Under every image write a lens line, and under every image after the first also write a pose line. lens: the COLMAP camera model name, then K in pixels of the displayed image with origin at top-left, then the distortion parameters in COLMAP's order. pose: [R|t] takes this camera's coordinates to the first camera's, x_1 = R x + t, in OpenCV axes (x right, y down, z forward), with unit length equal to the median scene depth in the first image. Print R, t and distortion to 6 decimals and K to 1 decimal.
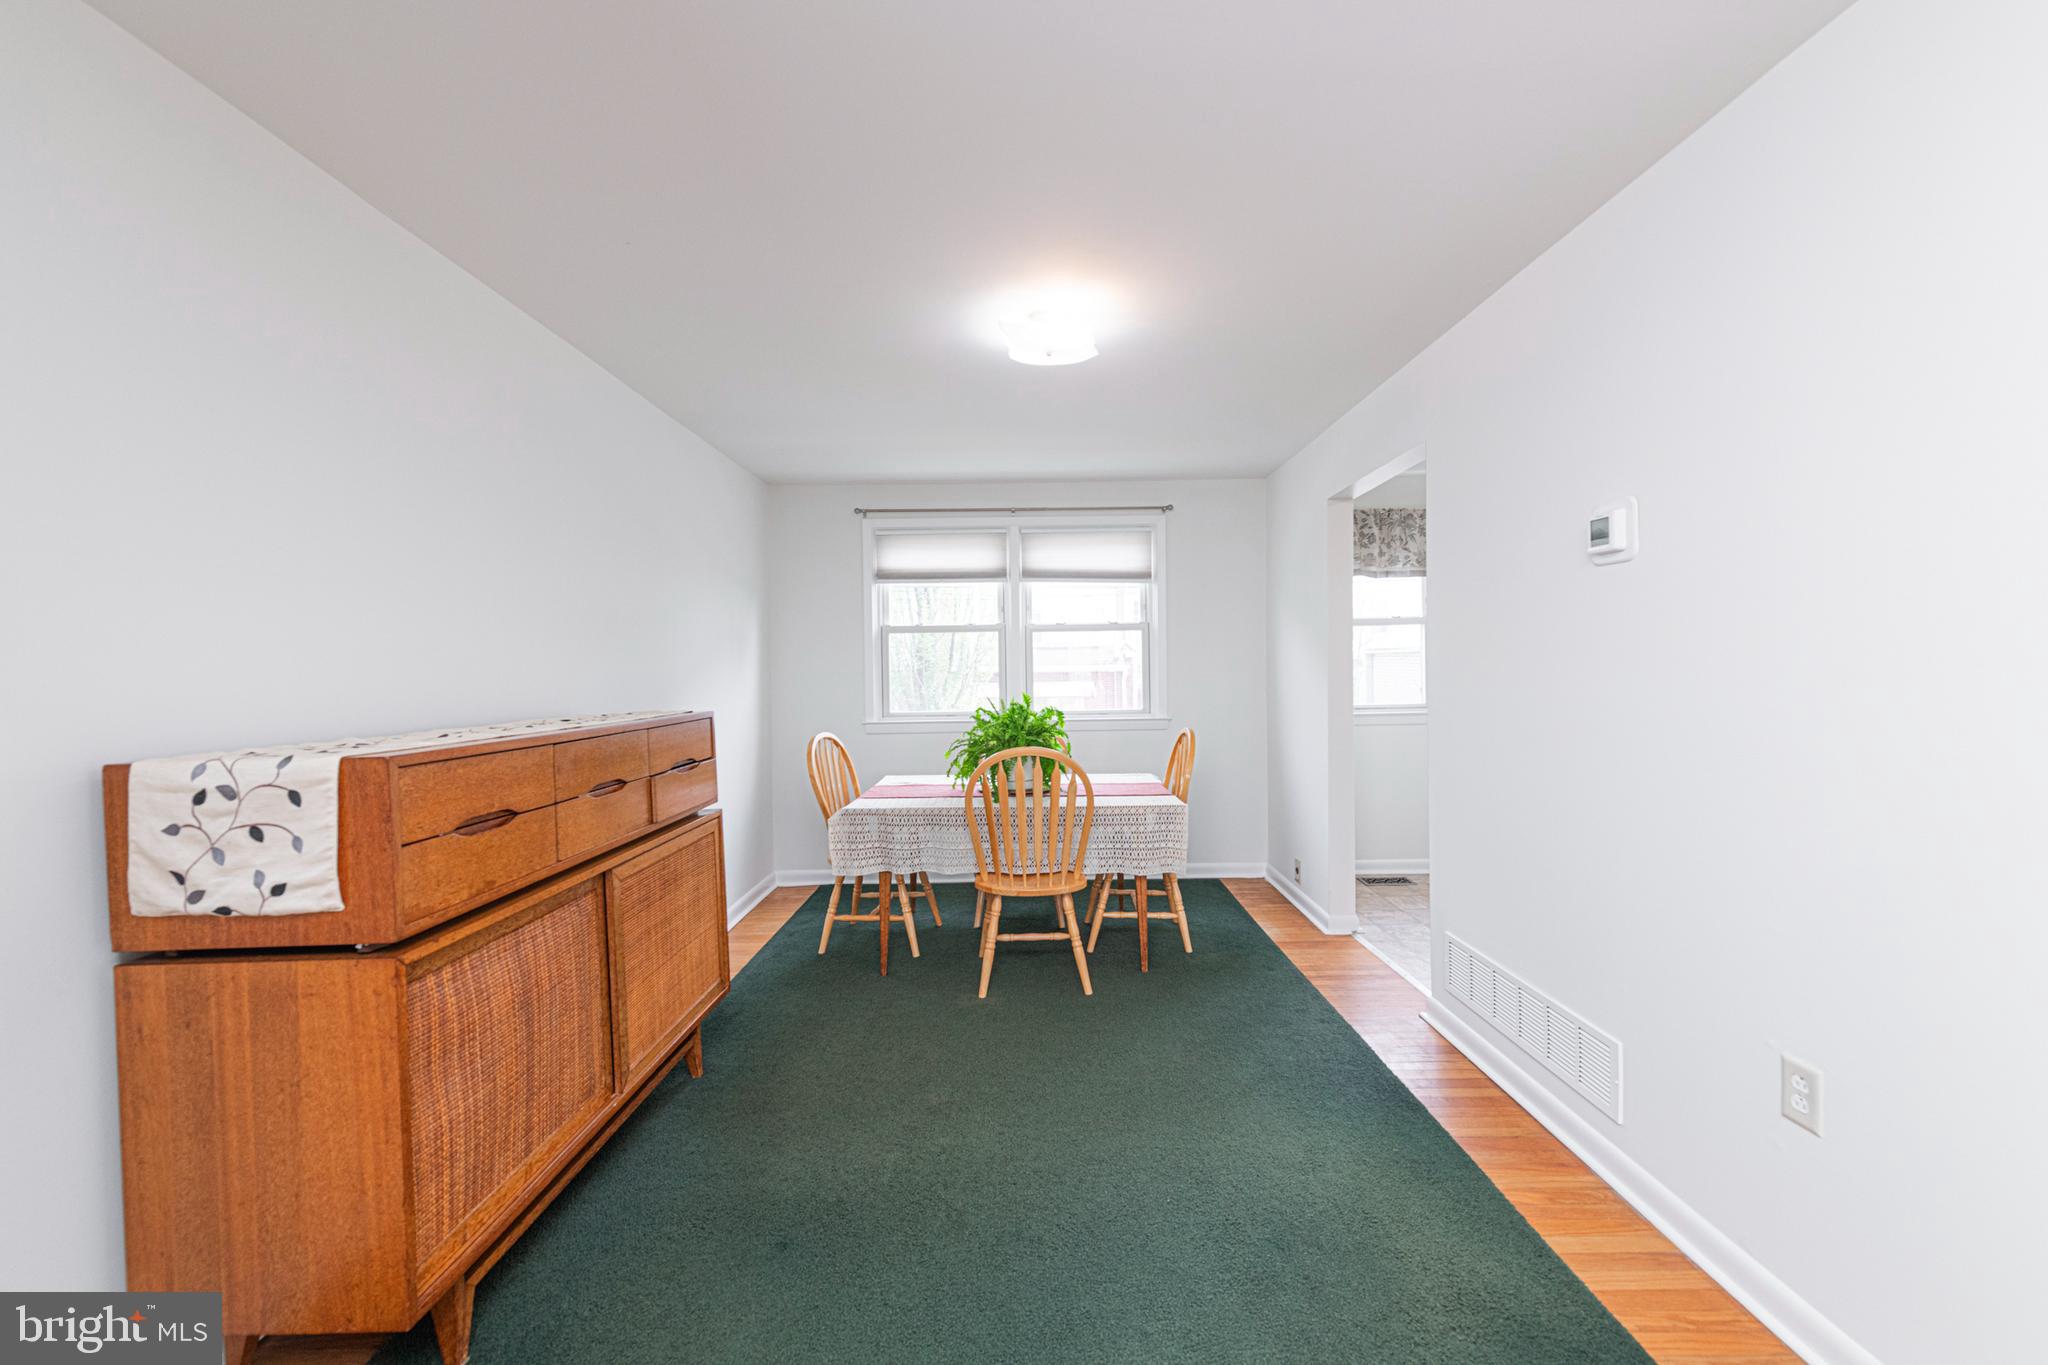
lens RADIAL K [[809.1, 0, 1024.5], [0, 809.1, 680.6], [0, 0, 1]] dist [0.013148, -0.002578]
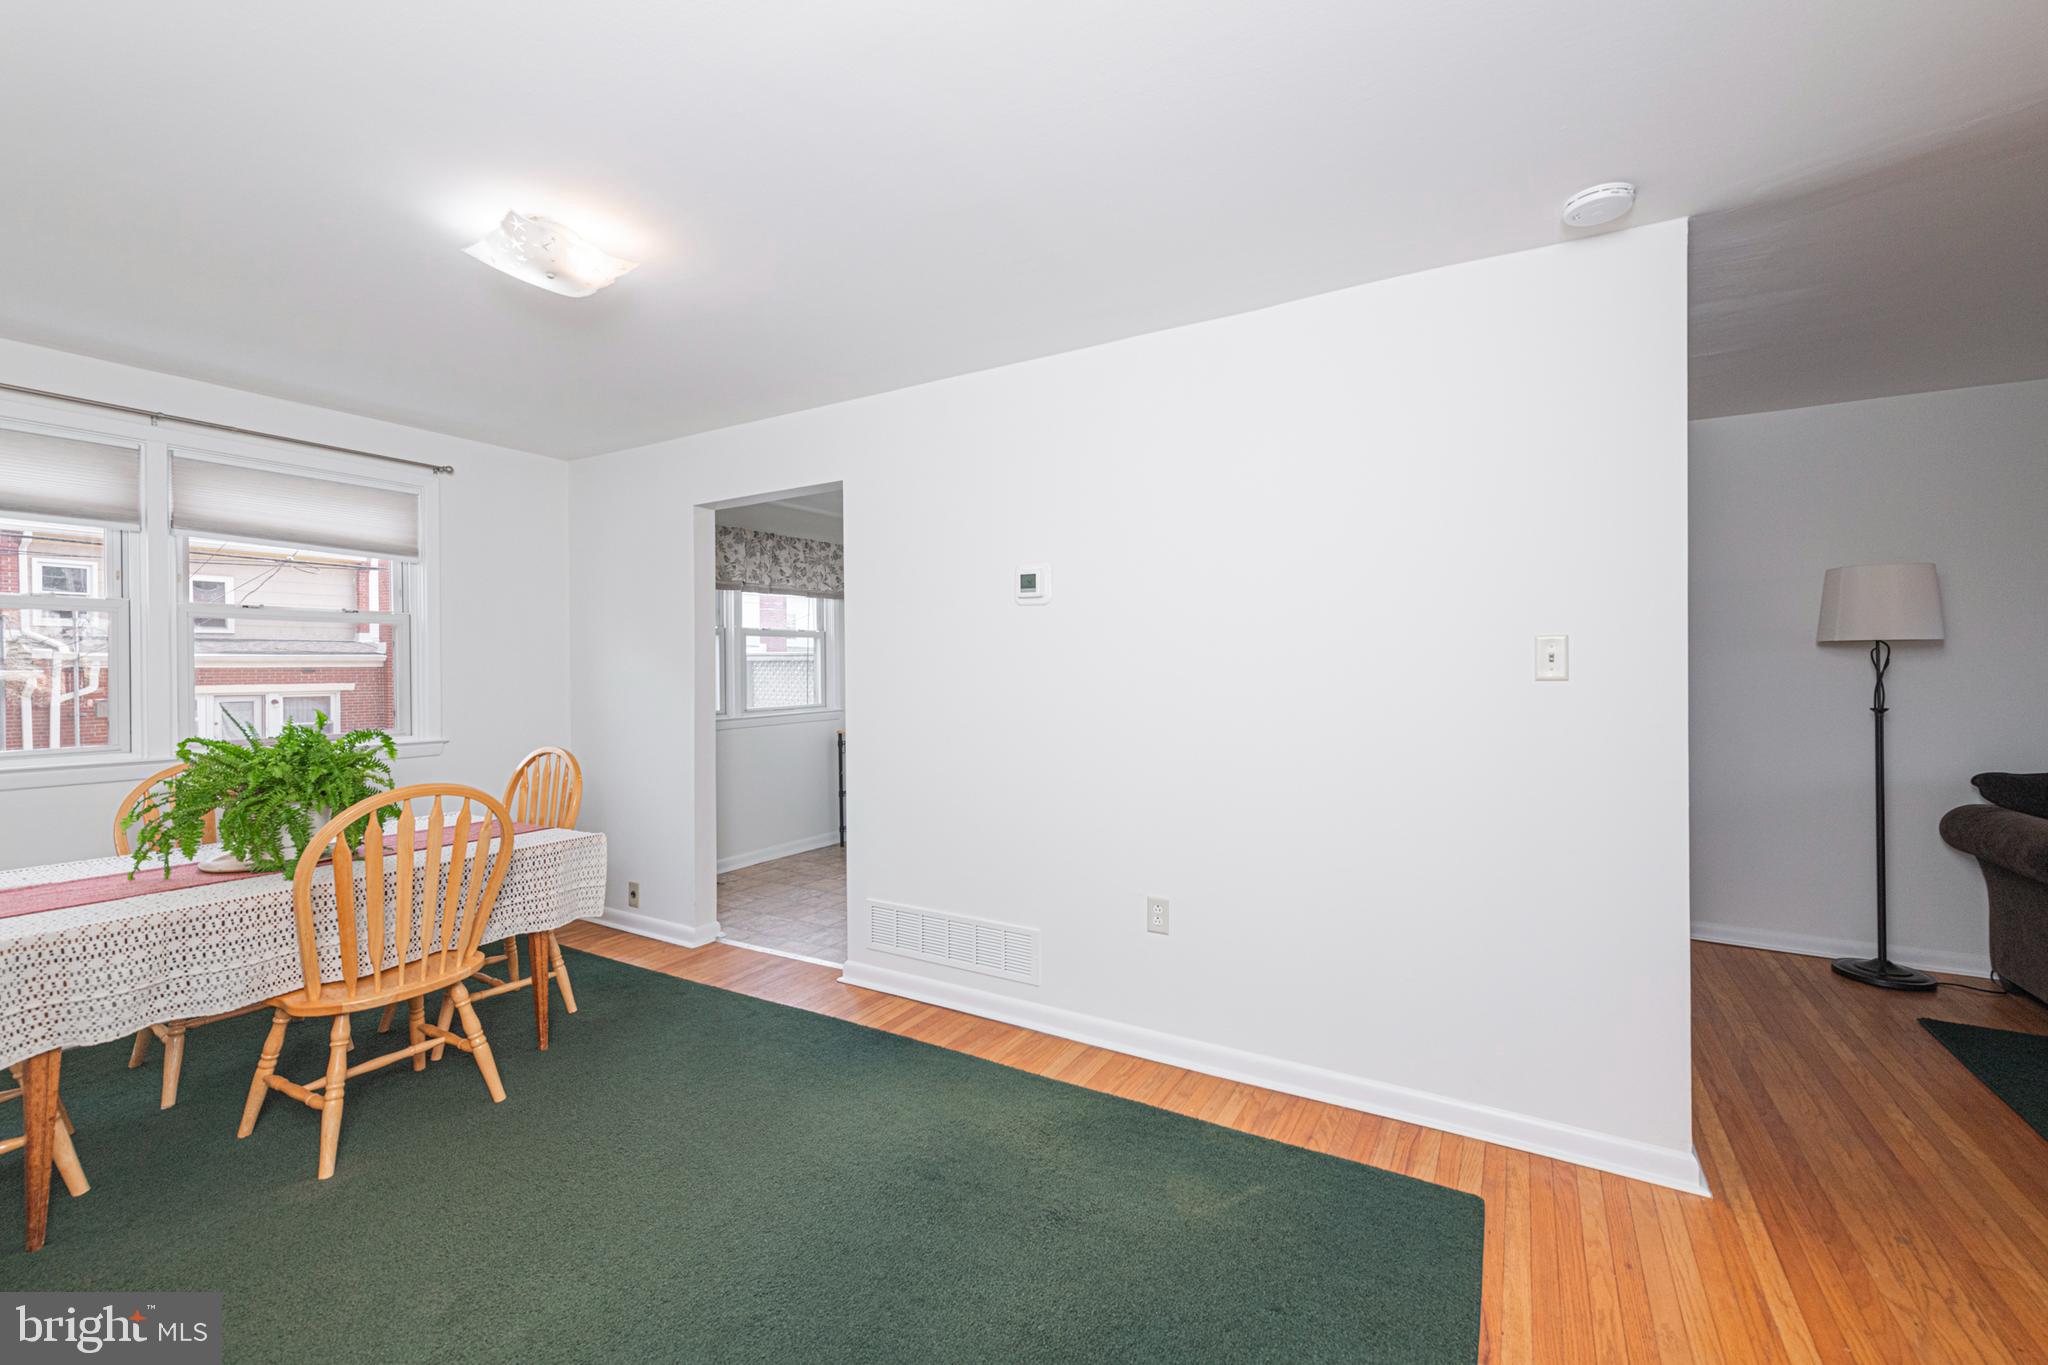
lens RADIAL K [[809.1, 0, 1080.3], [0, 809.1, 674.1], [0, 0, 1]] dist [0.013148, -0.002578]
pose [[0.482312, 0.008470, 0.875958, -0.315324], [0.010856, 0.999819, -0.015645, 0.003220], [-0.875932, 0.017055, 0.482133, 0.134250]]
